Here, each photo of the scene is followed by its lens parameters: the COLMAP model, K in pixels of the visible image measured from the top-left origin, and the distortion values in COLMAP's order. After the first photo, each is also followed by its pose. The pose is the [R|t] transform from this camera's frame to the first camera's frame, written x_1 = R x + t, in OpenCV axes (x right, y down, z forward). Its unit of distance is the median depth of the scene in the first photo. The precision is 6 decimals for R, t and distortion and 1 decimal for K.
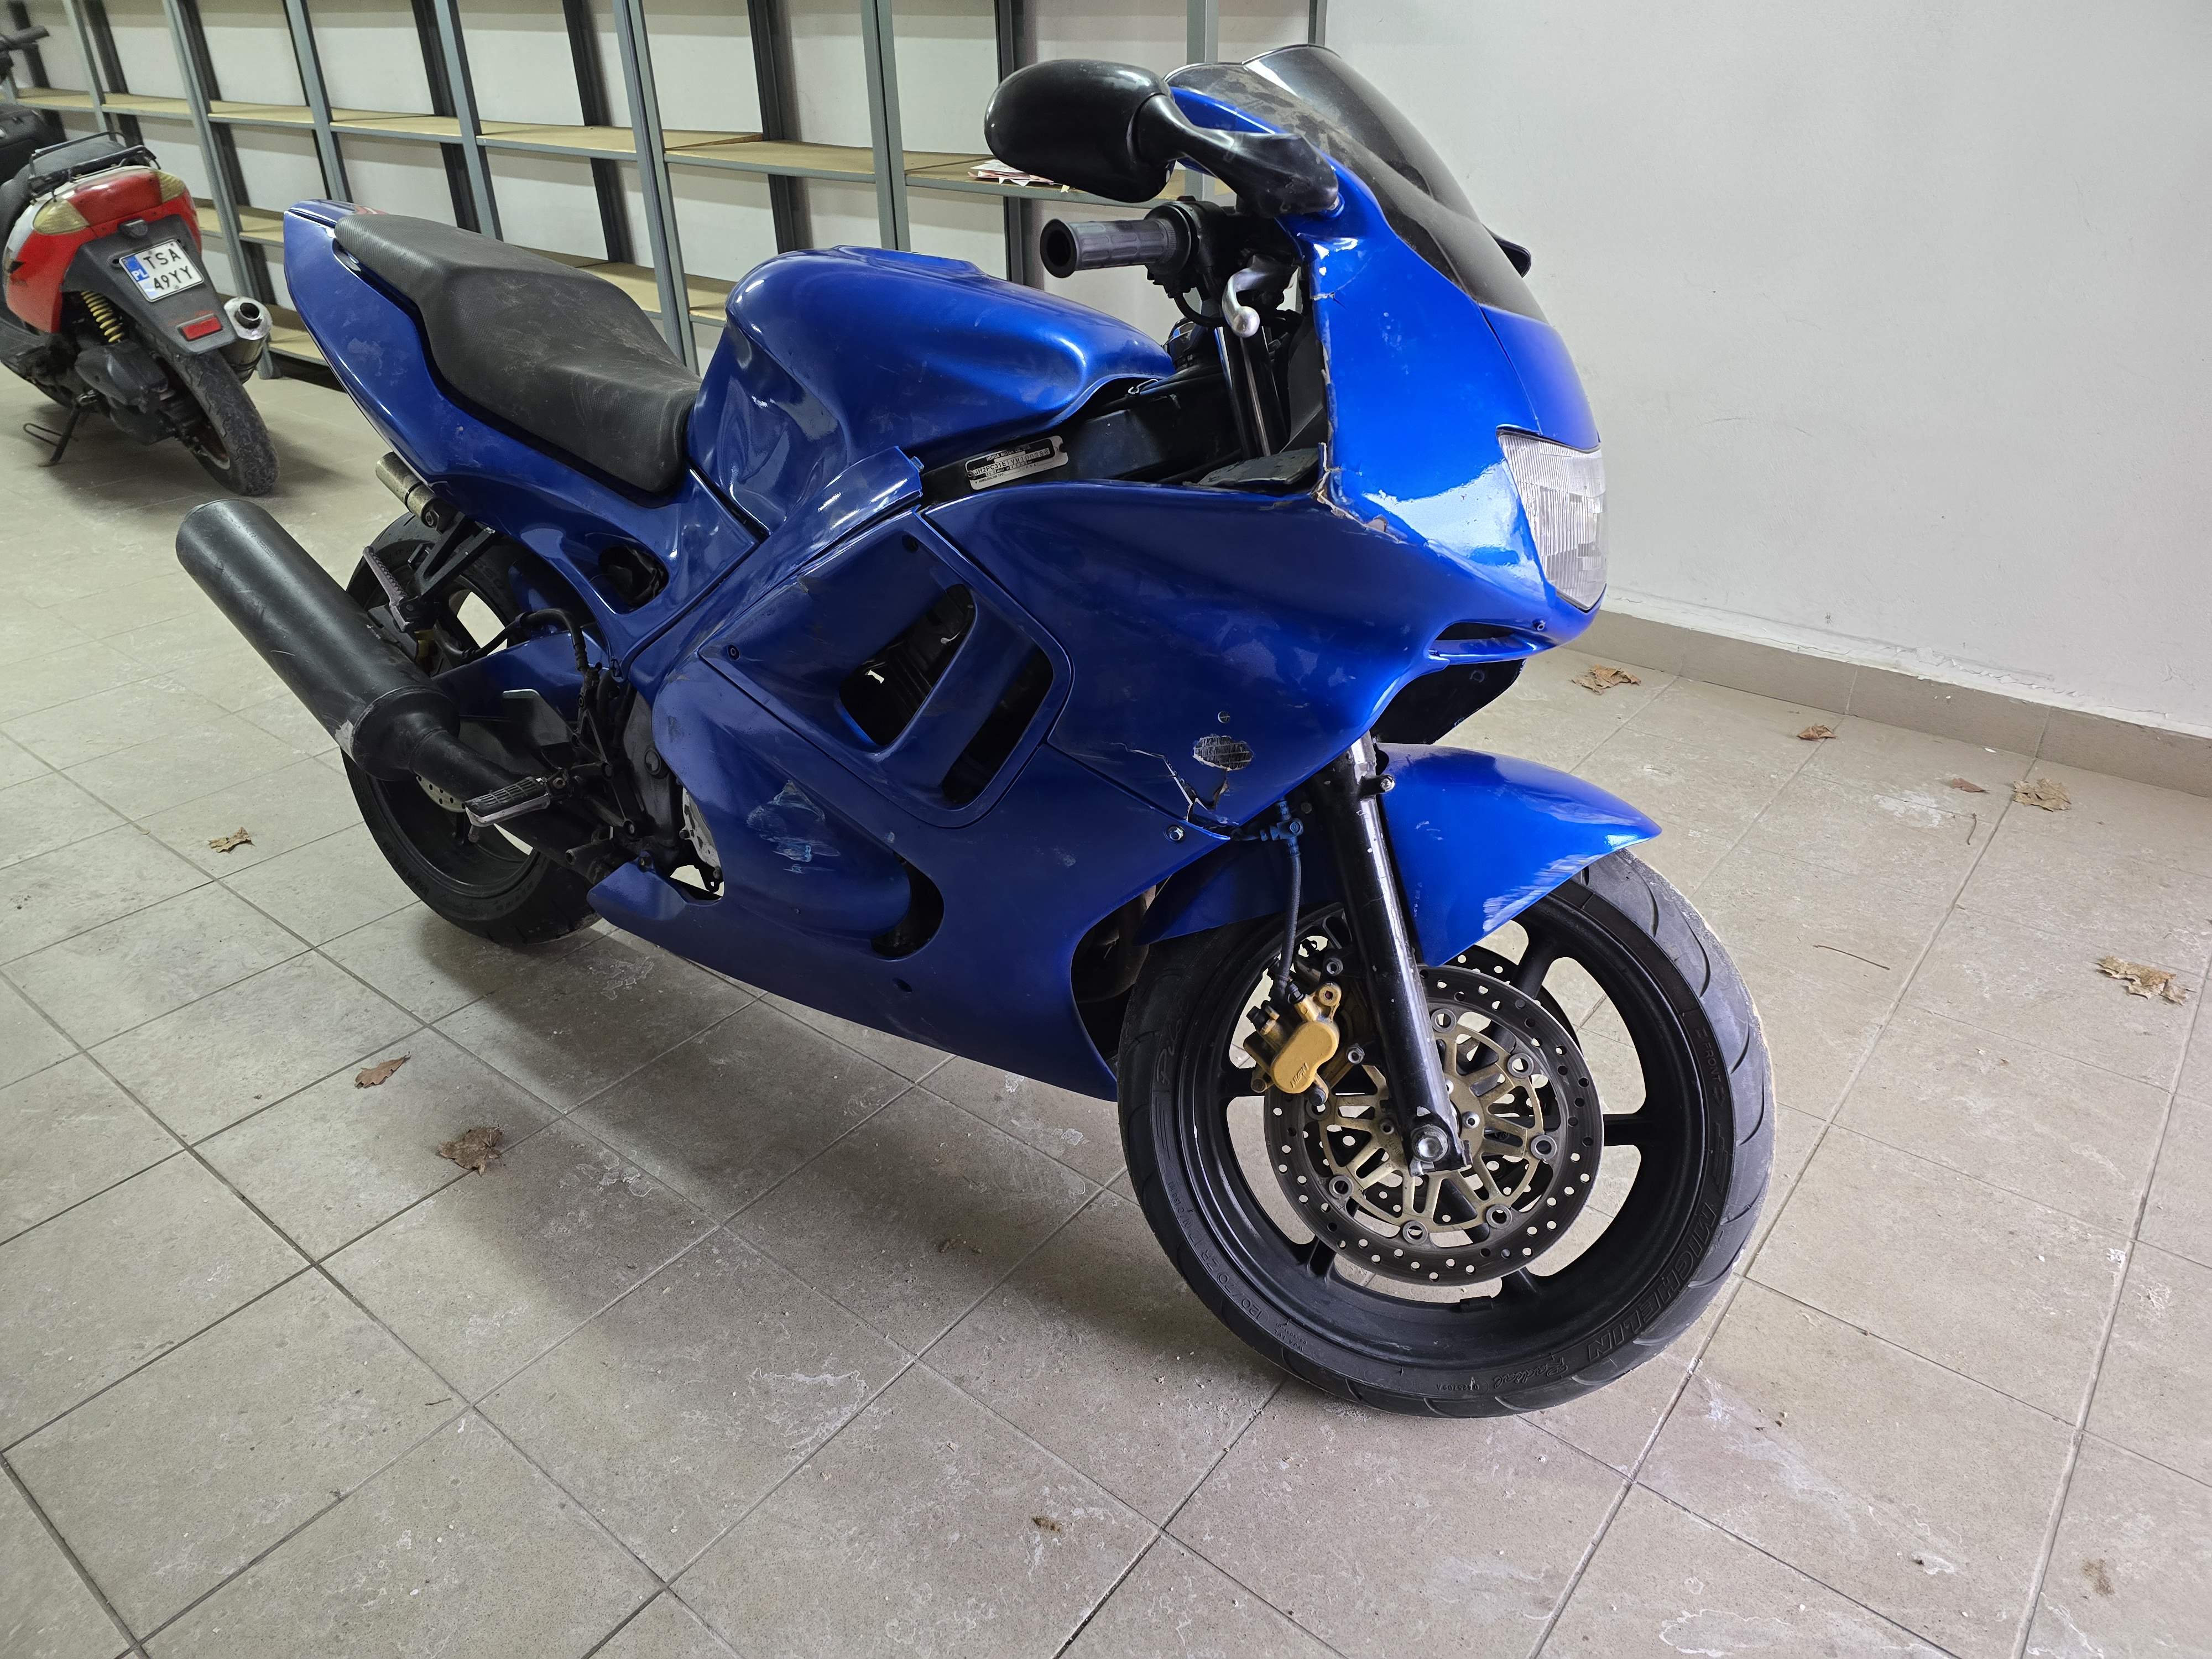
lens RADIAL K [[1479.9, 0, 1120.7], [0, 1479.9, 835.4], [0, 0, 1]] dist [0.050416, -0.039051]
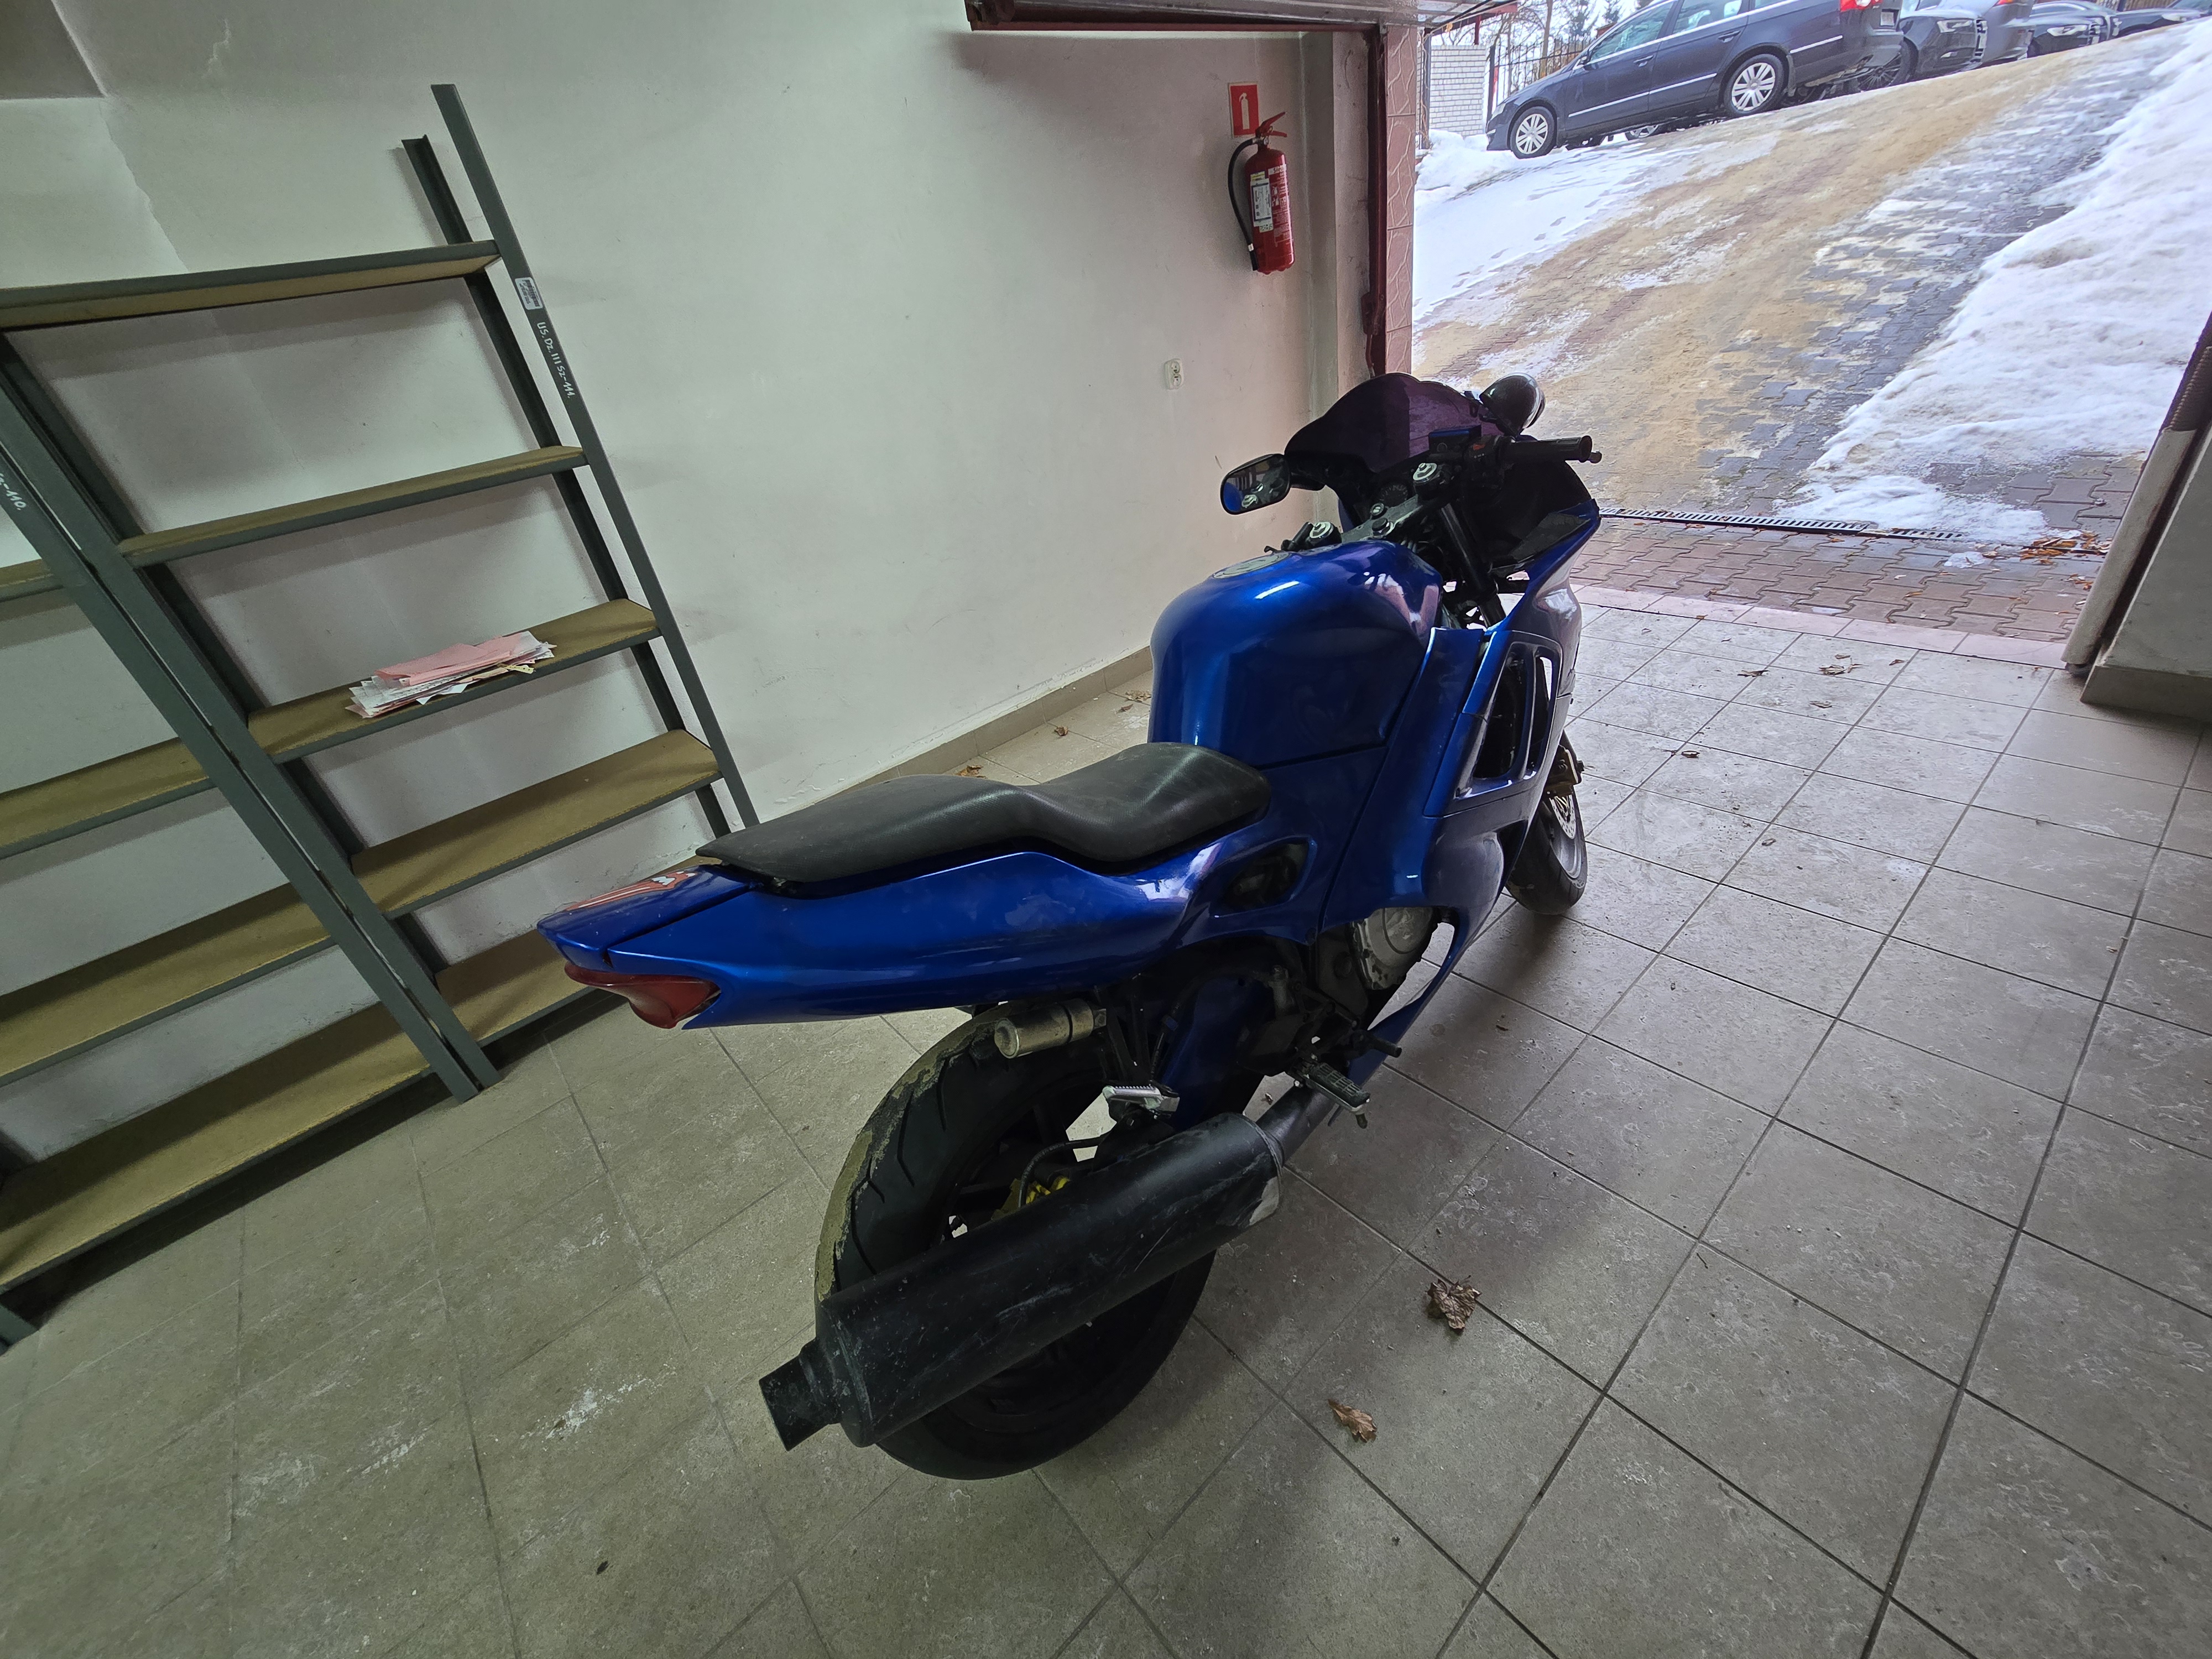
lens RADIAL K [[902.0, 0, 1106.0], [0, 902.0, 829.5], [0, 0, 1]] dist [0.010907, -0.000110]
pose [[0.179556, -0.522896, 0.833270, -0.900394], [0.598588, 0.730257, 0.329267, -0.499881], [-0.780674, 0.439664, 0.444121, 0.705876]]
